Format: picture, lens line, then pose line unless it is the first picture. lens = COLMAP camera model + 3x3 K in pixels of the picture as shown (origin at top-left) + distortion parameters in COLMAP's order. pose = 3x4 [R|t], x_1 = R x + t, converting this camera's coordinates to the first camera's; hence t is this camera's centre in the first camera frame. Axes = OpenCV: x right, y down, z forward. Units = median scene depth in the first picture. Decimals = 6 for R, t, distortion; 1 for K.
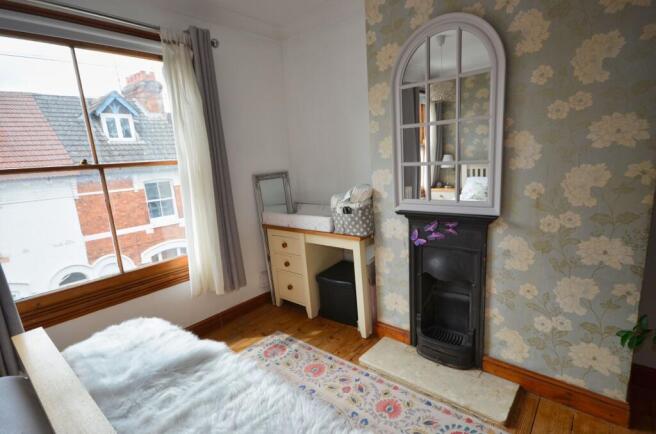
lens RADIAL K [[324.0, 0, 333.1], [0, 324.0, 222.1], [0, 0, 1]] dist [0.002306, -0.000286]
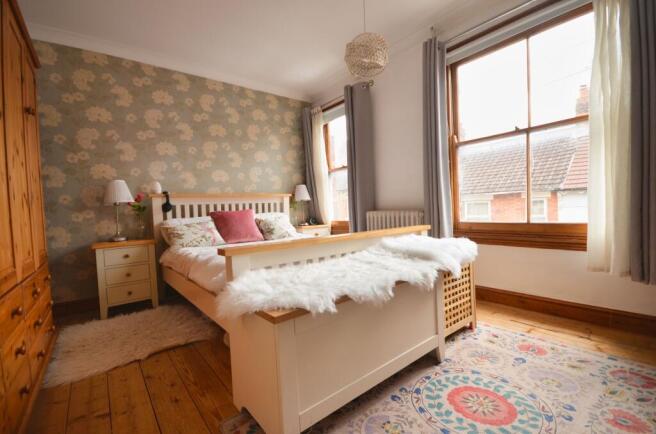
lens RADIAL K [[284.3, 0, 334.0], [0, 284.3, 219.2], [0, 0, 1]] dist [0.019866, -0.018115]
pose [[-0.175674, 0.110446, -0.978233, 0.482124], [-0.142610, 0.980350, 0.136295, 0.111766], [0.974064, 0.163450, -0.156472, 0.516484]]
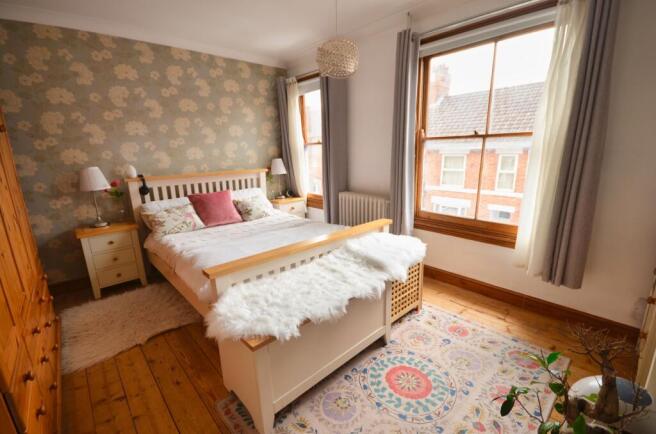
lens RADIAL K [[284.3, 0, 334.0], [0, 284.3, 219.2], [0, 0, 1]] dist [0.019866, -0.018115]
pose [[-0.112192, 0.301812, -0.946743, 0.544715], [-0.168261, 0.933230, 0.317444, -0.121049], [0.979337, 0.194914, -0.053917, 0.528743]]
